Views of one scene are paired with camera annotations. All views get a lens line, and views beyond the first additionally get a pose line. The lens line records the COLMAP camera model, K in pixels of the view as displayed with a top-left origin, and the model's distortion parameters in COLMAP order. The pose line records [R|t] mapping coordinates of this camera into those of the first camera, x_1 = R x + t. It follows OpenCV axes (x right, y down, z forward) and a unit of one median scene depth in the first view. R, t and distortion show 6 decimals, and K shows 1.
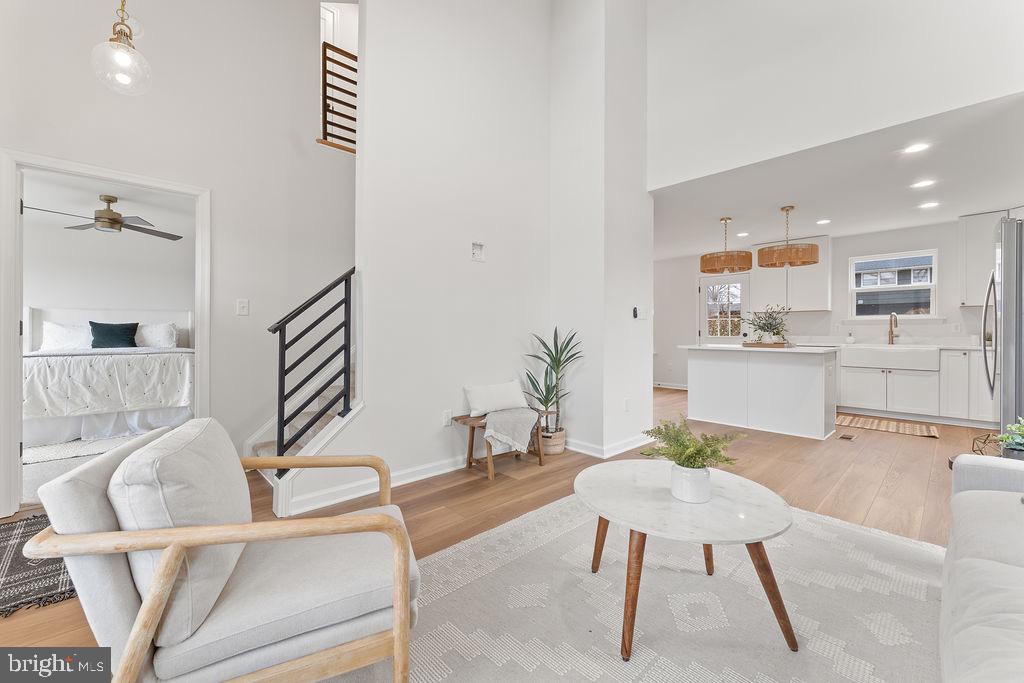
lens RADIAL K [[411.9, 0, 508.6], [0, 411.9, 332.3], [0, 0, 1]] dist [-0.000717, -0.000125]
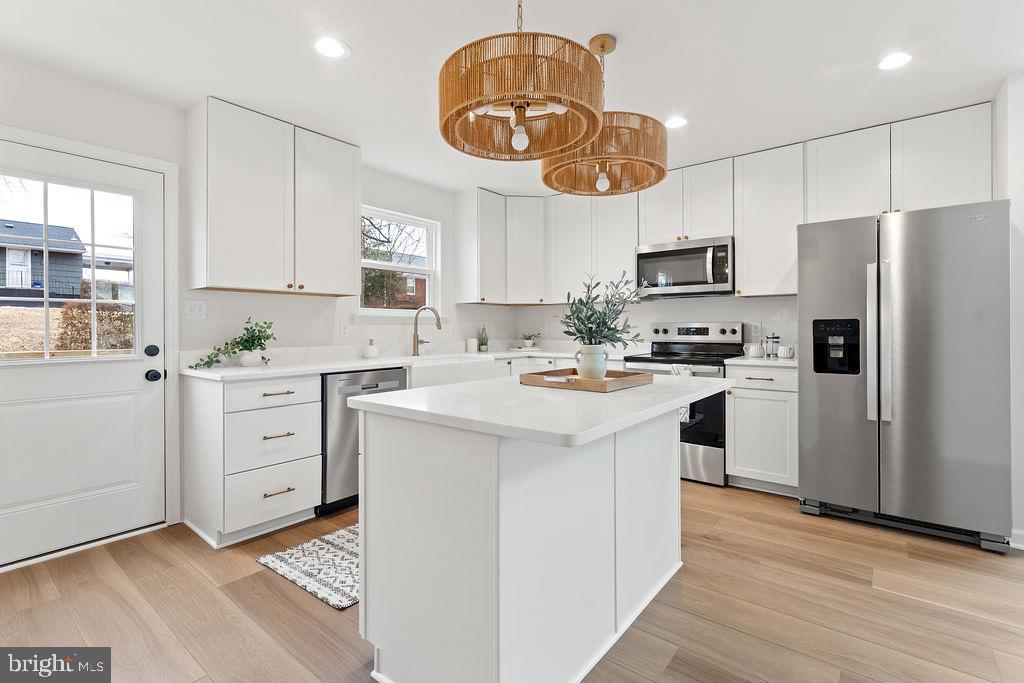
lens RADIAL K [[469.7, 0, 504.4], [0, 469.7, 327.6], [0, 0, 1]] dist [0.000243, -0.000050]
pose [[-0.141023, 0.000340, 0.990006, 0.330685], [0.005795, 0.999983, 0.000482, -0.024448], [-0.989989, 0.005805, -0.141023, 1.707522]]
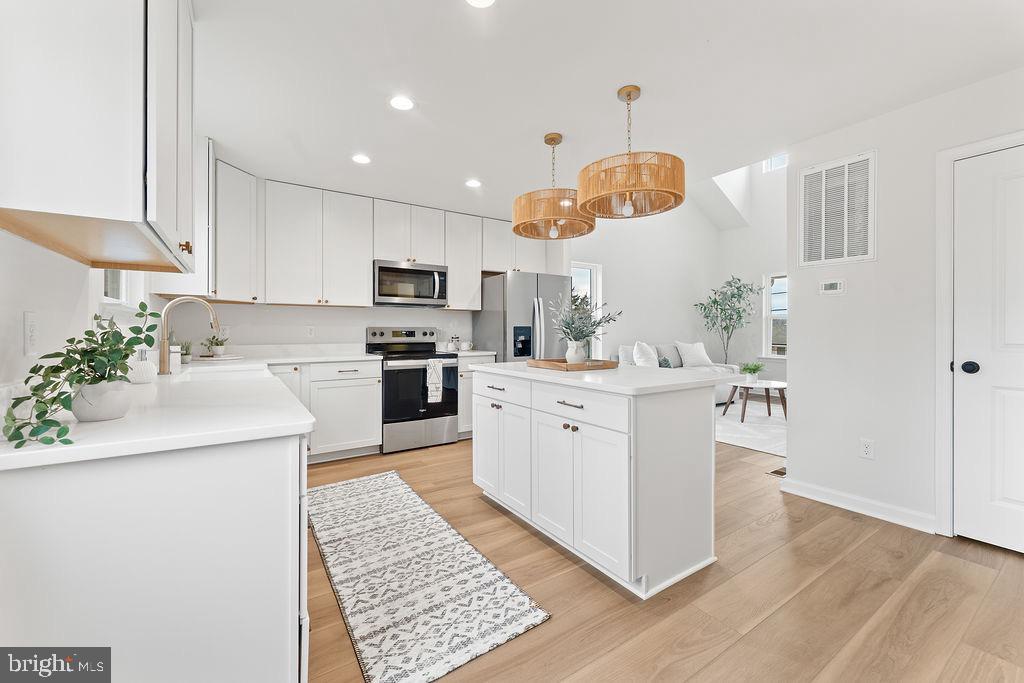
lens RADIAL K [[413.0, 0, 507.2], [0, 413.0, 332.7], [0, 0, 1]] dist [-0.000474, -0.000187]
pose [[-0.986218, -0.000662, 0.165452, 0.942157], [0.000378, 0.999980, 0.006256, -0.023605], [-0.165453, 0.006232, -0.986198, 2.369744]]
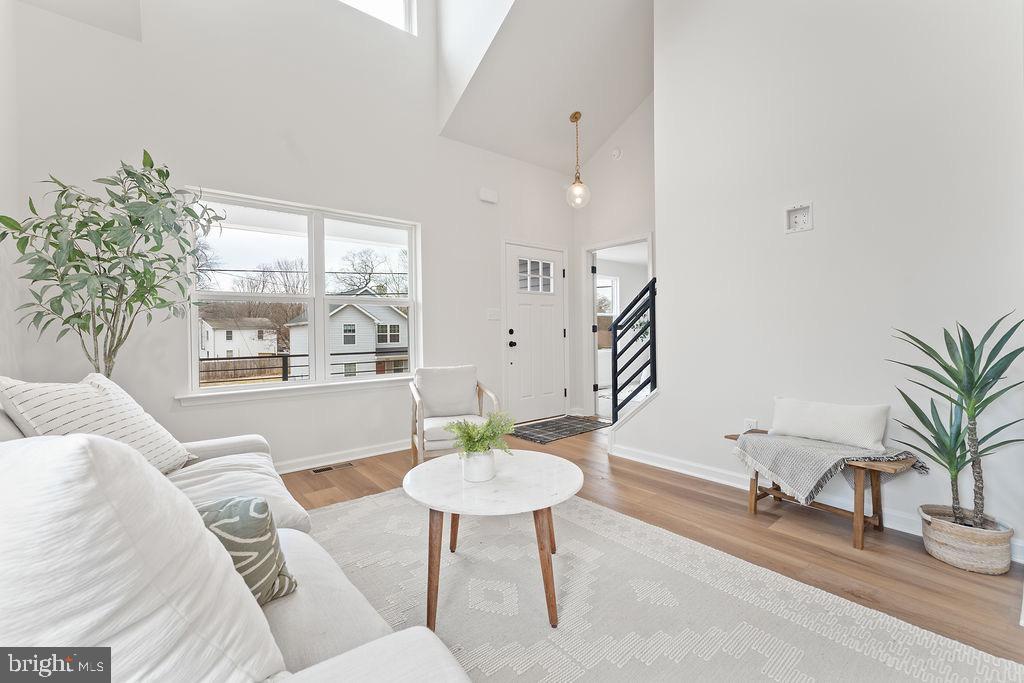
lens RADIAL K [[426.8, 0, 508.1], [0, 426.8, 332.7], [0, 0, 1]] dist [-0.000187, -0.000024]
pose [[-0.070437, 0.002739, -0.997512, 0.793509], [0.016305, 0.999866, 0.001594, -0.000544], [0.997383, -0.016152, -0.070472, 0.578110]]
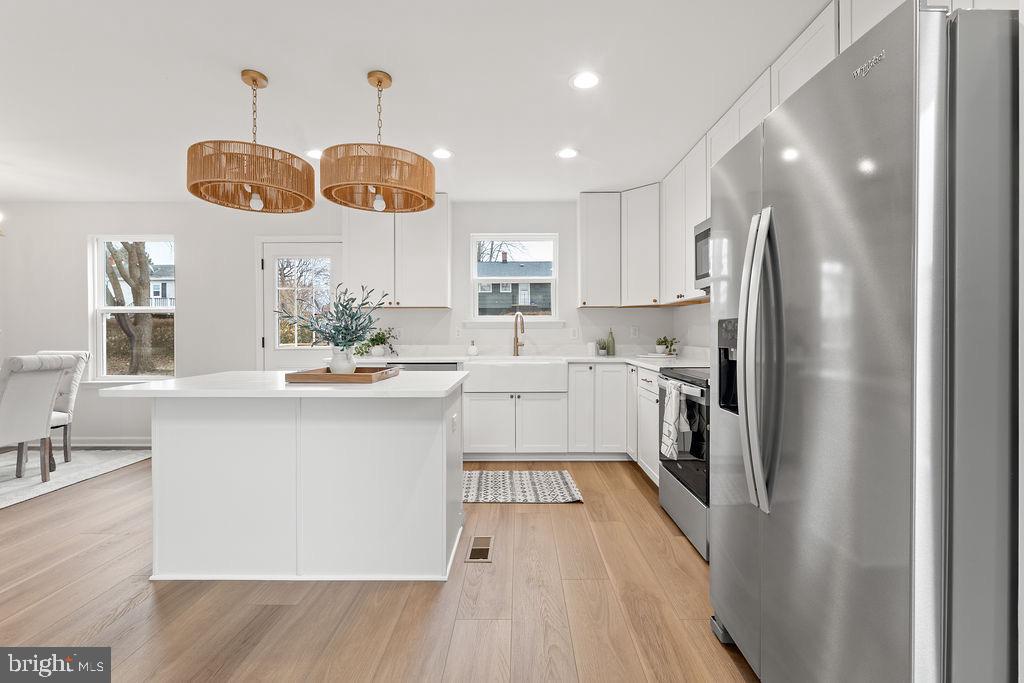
lens RADIAL K [[451.8, 0, 518.0], [0, 451.8, 334.7], [0, 0, 1]] dist [-0.000423, -0.000268]
pose [[0.679911, -0.005729, 0.733272, 0.599138], [0.003441, 0.999983, 0.004622, -0.021702], [-0.733287, -0.000620, 0.679919, 0.791165]]
